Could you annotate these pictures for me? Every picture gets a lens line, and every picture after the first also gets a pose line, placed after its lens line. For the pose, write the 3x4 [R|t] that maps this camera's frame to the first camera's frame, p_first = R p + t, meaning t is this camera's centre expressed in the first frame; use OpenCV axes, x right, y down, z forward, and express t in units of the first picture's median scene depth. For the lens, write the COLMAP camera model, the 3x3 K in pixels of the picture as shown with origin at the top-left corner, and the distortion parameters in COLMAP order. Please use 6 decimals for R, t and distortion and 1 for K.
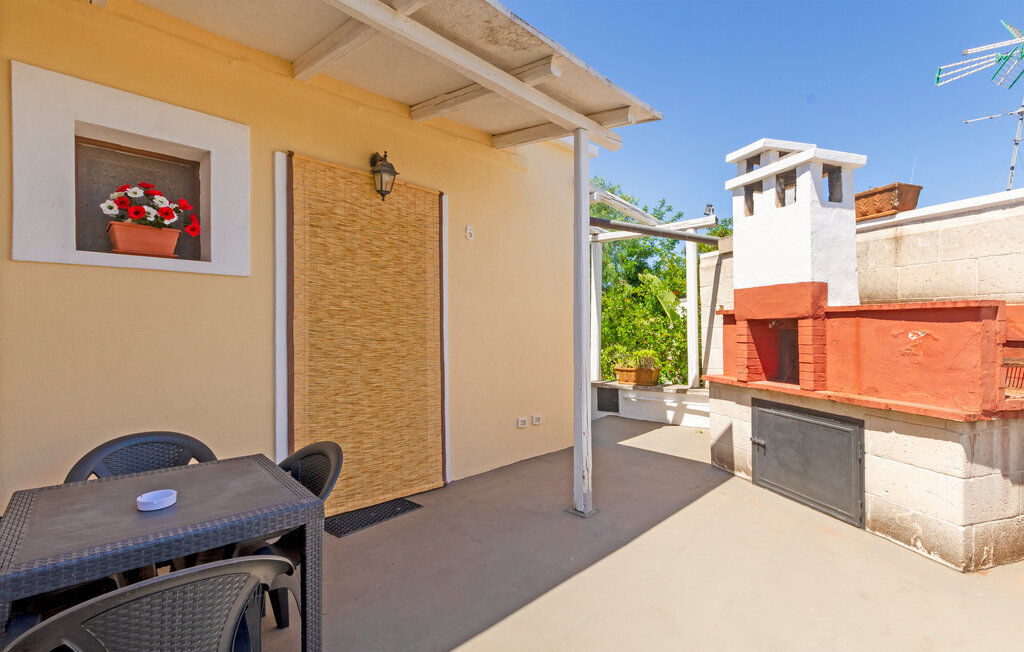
lens RADIAL K [[479.0, 0, 505.2], [0, 479.0, 325.2], [0, 0, 1]] dist [0.017879, 0.001445]
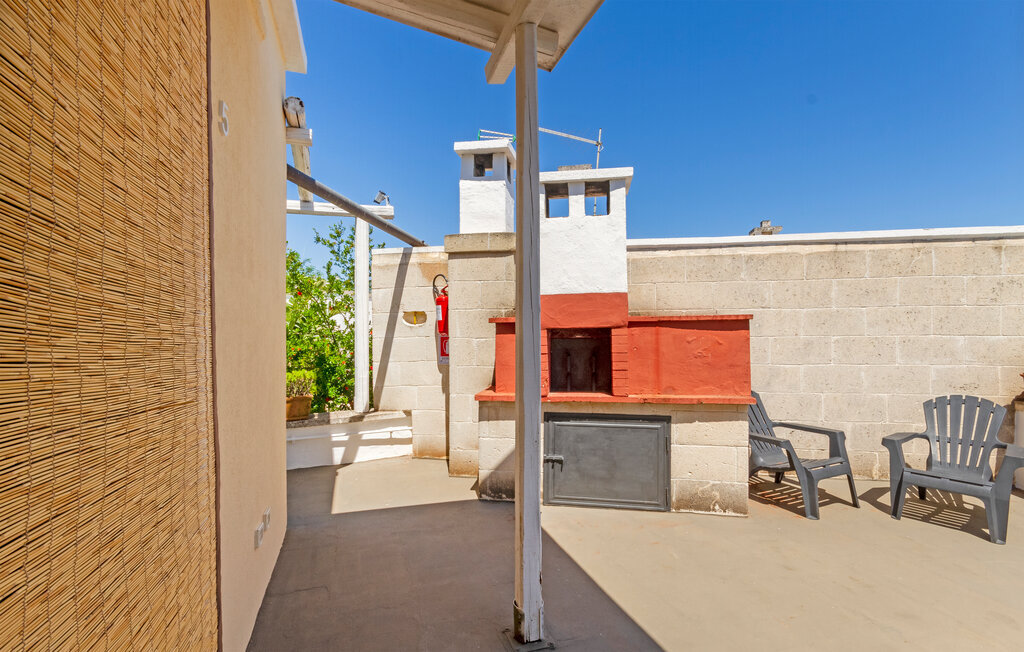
lens RADIAL K [[479.0, 0, 511.2], [0, 479.0, 319.6], [0, 0, 1]] dist [0.017879, 0.001445]
pose [[0.432683, 0.008414, 0.901507, -0.411916], [0.011861, 0.999817, -0.015024, -0.018442], [-0.901468, 0.017194, 0.432503, 0.760232]]
